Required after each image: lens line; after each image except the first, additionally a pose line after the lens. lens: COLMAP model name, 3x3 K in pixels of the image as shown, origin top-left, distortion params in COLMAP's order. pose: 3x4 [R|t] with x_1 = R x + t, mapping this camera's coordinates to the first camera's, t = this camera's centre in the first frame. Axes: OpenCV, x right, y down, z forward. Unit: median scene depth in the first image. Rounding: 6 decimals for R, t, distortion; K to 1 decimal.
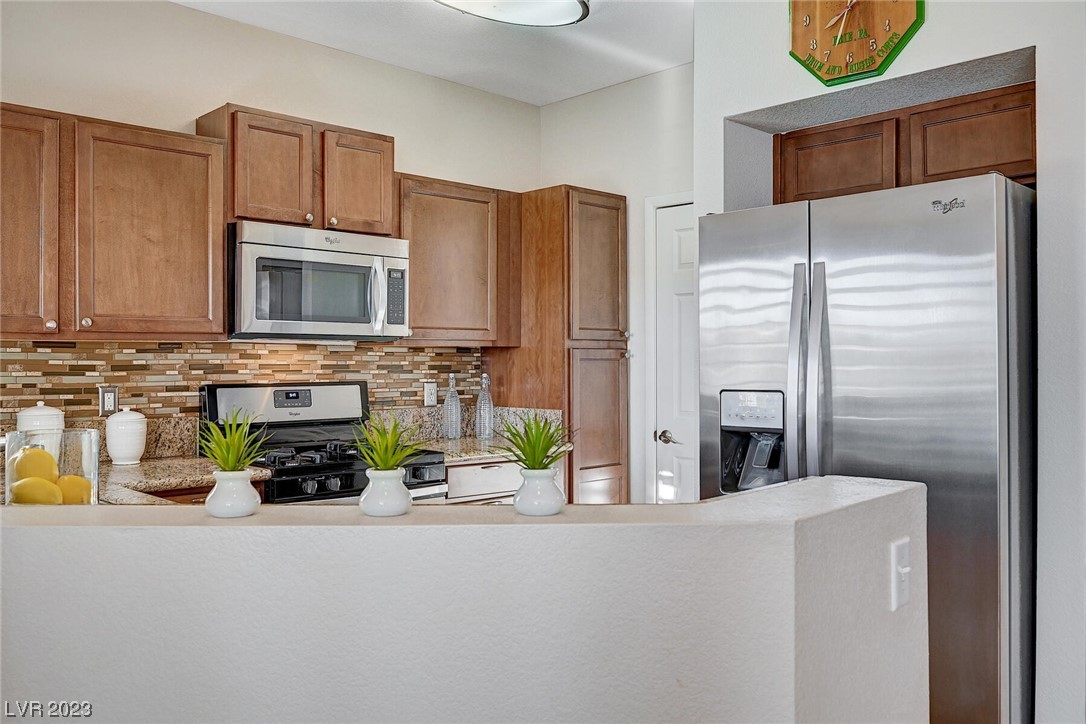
lens RADIAL K [[887.3, 0, 531.6], [0, 887.3, 355.8], [0, 0, 1]] dist [-0.029579, 0.011412]
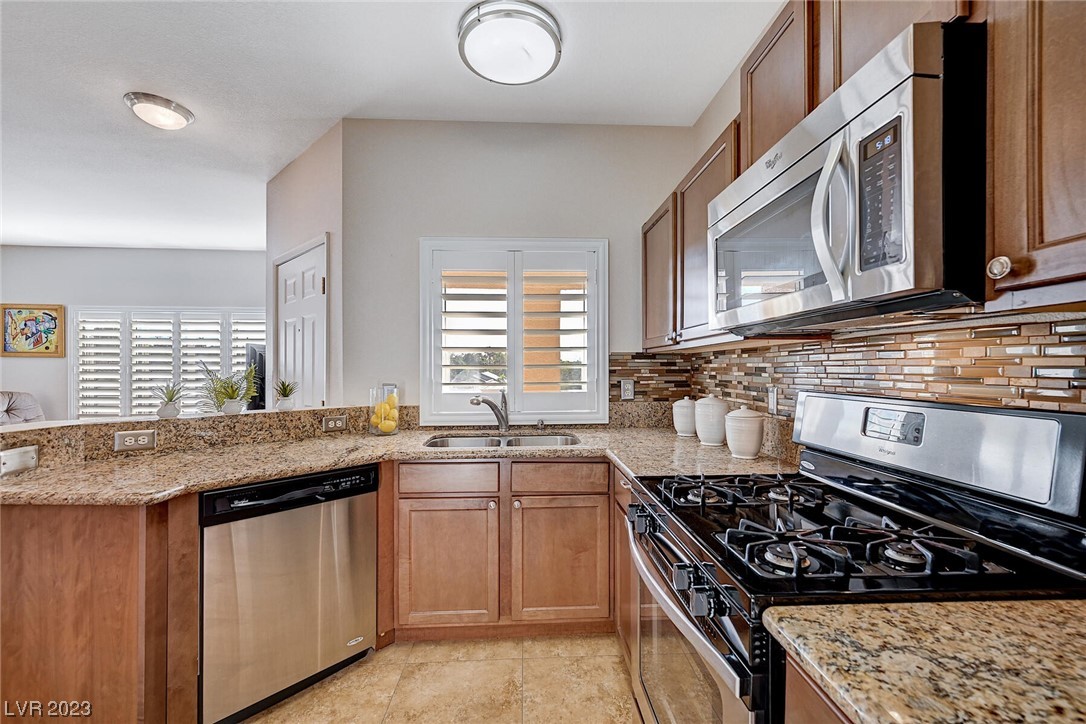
lens RADIAL K [[441.4, 0, 547.2], [0, 441.4, 367.2], [0, 0, 1]] dist [-0.002648, -0.000863]
pose [[-0.656283, 0.000032, -0.754514, 0.102512], [0.006817, 0.999959, -0.005888, 0.010860], [0.754484, -0.009008, -0.656257, 1.054071]]
